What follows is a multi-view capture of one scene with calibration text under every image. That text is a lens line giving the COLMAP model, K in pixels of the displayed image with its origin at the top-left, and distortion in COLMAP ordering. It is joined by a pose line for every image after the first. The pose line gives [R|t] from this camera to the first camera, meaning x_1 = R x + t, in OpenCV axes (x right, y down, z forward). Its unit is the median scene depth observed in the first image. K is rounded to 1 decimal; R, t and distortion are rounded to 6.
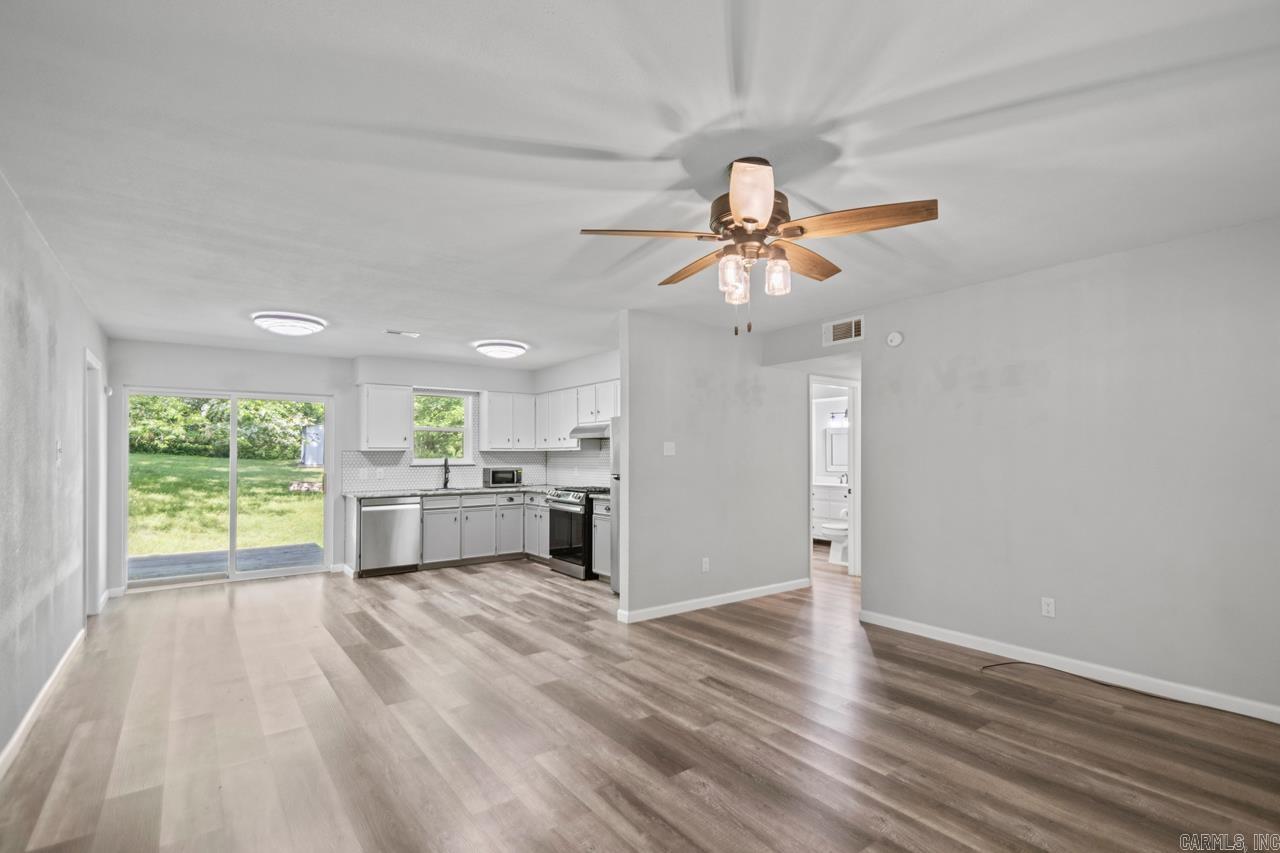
lens RADIAL K [[600.6, 0, 651.2], [0, 600.6, 450.2], [0, 0, 1]] dist [0.023653, -0.001287]
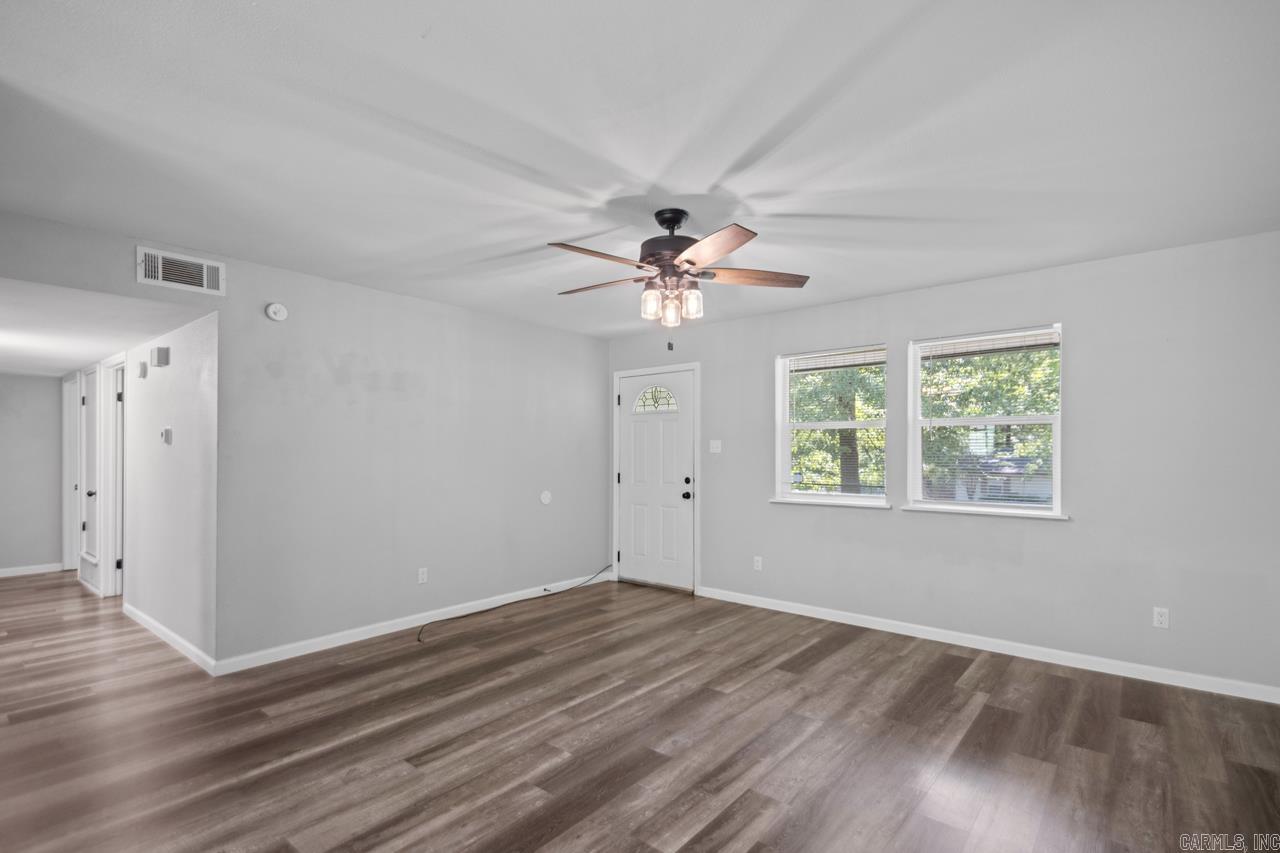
lens RADIAL K [[600.6, 0, 651.2], [0, 600.6, 450.2], [0, 0, 1]] dist [0.023653, -0.001287]
pose [[-0.245572, 0.006533, 0.969356, -0.397544], [-0.006804, 0.999941, -0.008463, 0.007272], [-0.969355, -0.008674, -0.245513, 0.527143]]
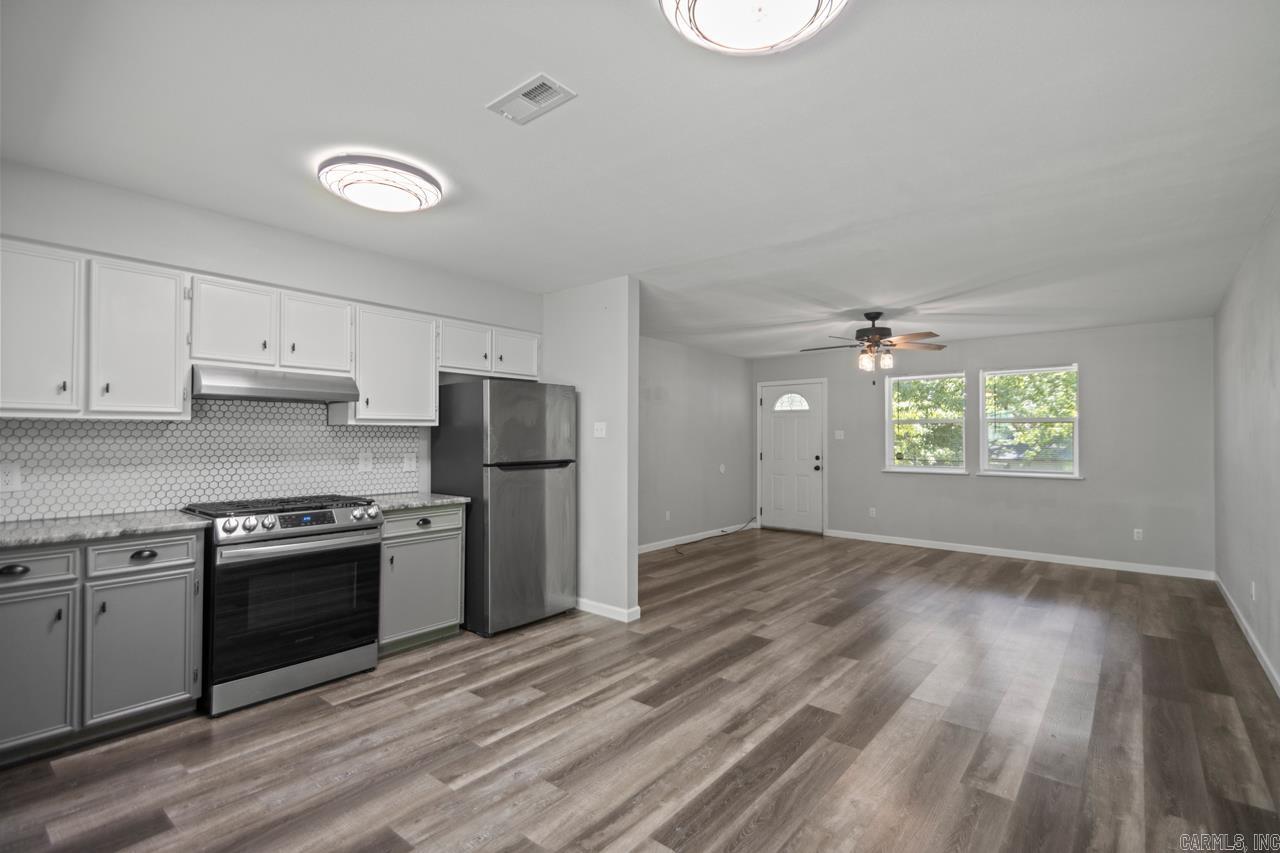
lens RADIAL K [[585.8, 0, 649.5], [0, 585.8, 426.9], [0, 0, 1]] dist [0.045257, -0.024566]
pose [[-0.239020, 0.022152, 0.970762, -0.719089], [-0.010884, 0.999616, -0.025490, 0.013548], [-0.970954, -0.016659, -0.238687, 0.934286]]
